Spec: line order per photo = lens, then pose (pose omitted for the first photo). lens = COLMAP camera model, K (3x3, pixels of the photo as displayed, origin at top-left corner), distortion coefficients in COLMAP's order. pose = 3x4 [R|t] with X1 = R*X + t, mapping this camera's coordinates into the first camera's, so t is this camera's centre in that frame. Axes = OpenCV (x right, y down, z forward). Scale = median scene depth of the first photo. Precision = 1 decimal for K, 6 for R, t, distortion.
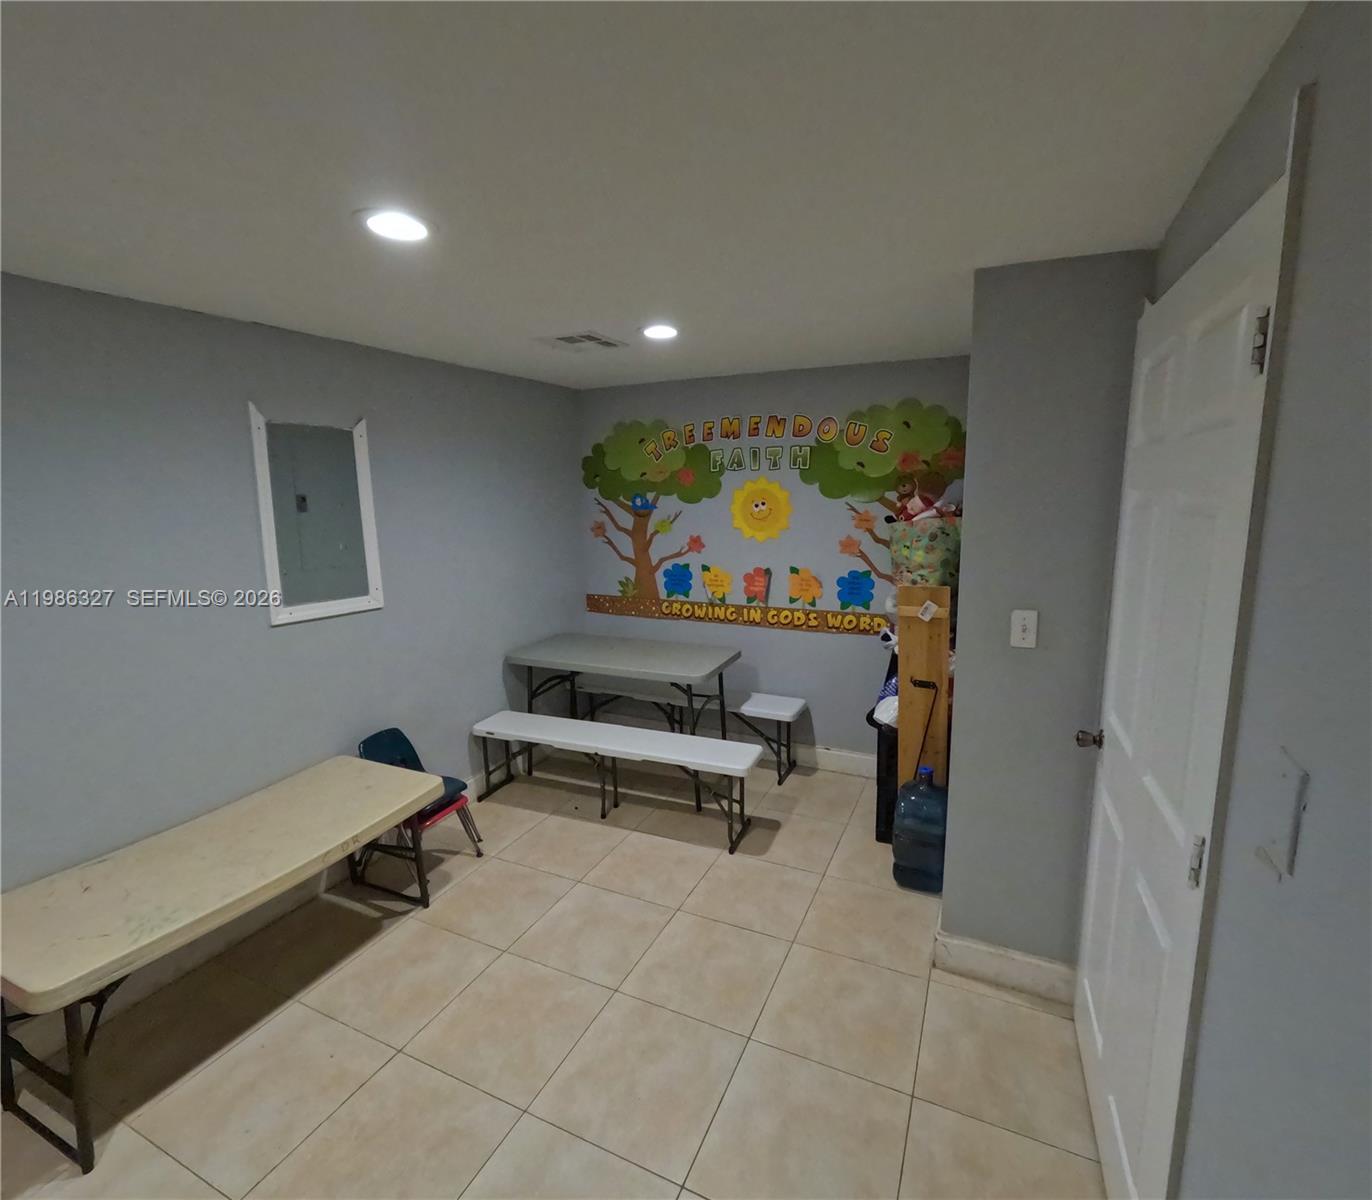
lens RADIAL K [[663.5, 0, 686.2], [0, 663.5, 599.5], [0, 0, 1]] dist [0.001371, 0.000257]
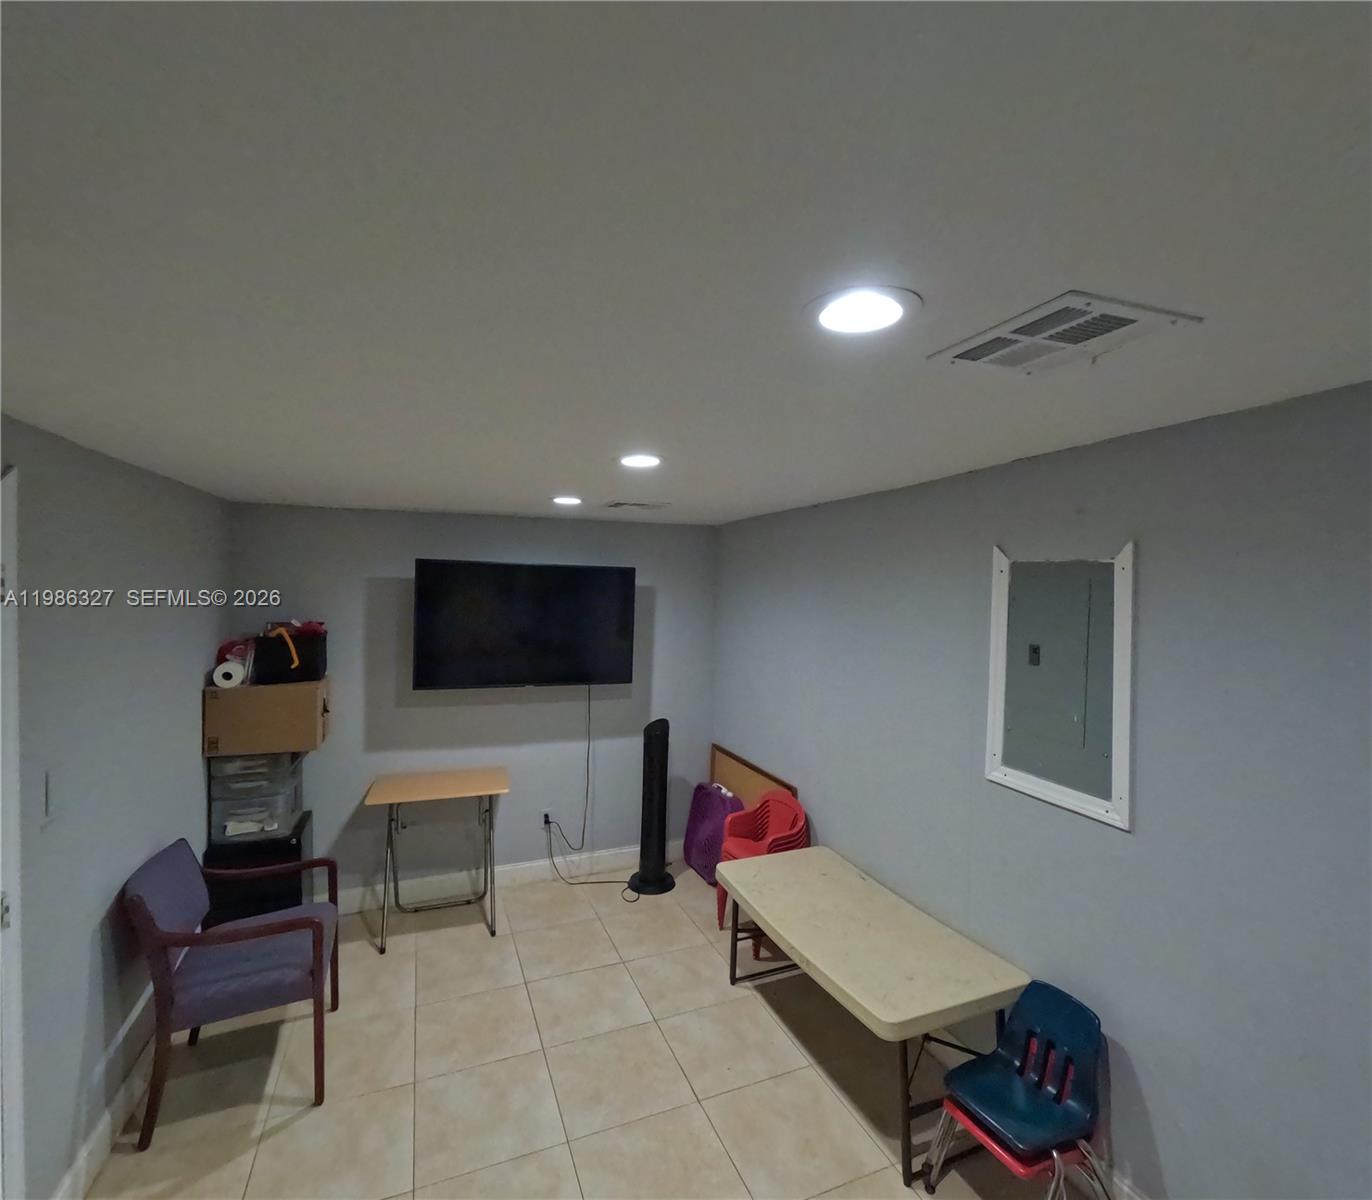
lens RADIAL K [[663.5, 0, 686.7], [0, 663.5, 595.6], [0, 0, 1]] dist [0.001371, 0.000257]
pose [[-0.682160, 0.020873, -0.730905, 0.331731], [-0.117997, 0.983349, 0.138210, -0.284708], [0.721619, 0.180526, -0.668338, 1.240197]]
